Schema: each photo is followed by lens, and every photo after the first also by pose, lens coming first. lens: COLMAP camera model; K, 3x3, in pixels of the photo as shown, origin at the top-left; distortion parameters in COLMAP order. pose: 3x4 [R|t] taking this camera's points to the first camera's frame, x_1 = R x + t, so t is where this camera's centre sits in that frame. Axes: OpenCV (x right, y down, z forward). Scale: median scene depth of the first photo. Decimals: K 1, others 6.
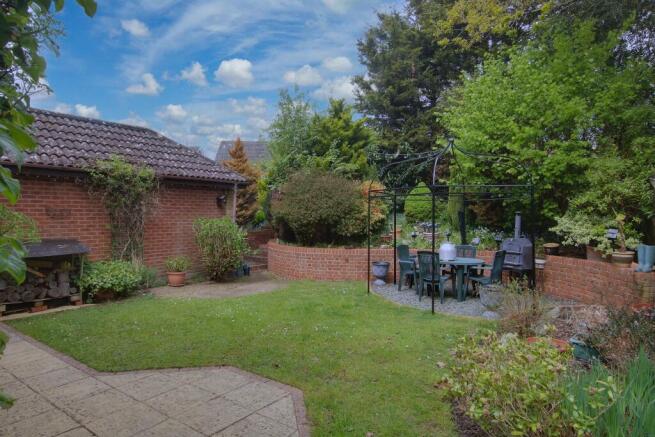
lens RADIAL K [[388.6, 0, 330.9], [0, 388.6, 223.3], [0, 0, 1]] dist [-0.004463, 0.000139]
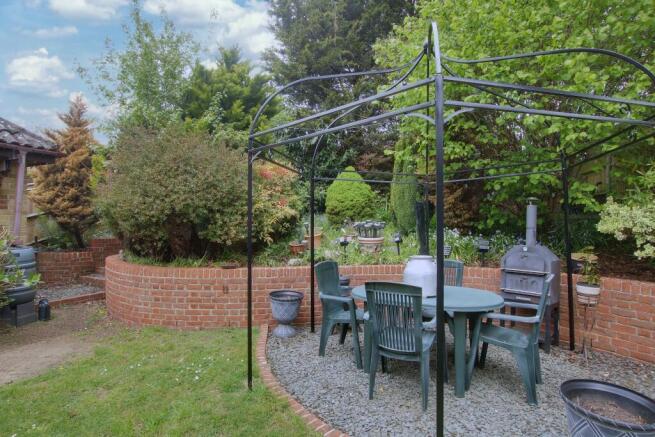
lens RADIAL K [[342.3, 0, 329.1], [0, 342.3, 222.5], [0, 0, 1]] dist [-0.019868, -0.000453]
pose [[0.977830, 0.001434, 0.209396, 0.080136], [0.004639, 0.999583, -0.028509, 0.014645], [-0.209350, 0.028848, 0.977415, 0.481015]]
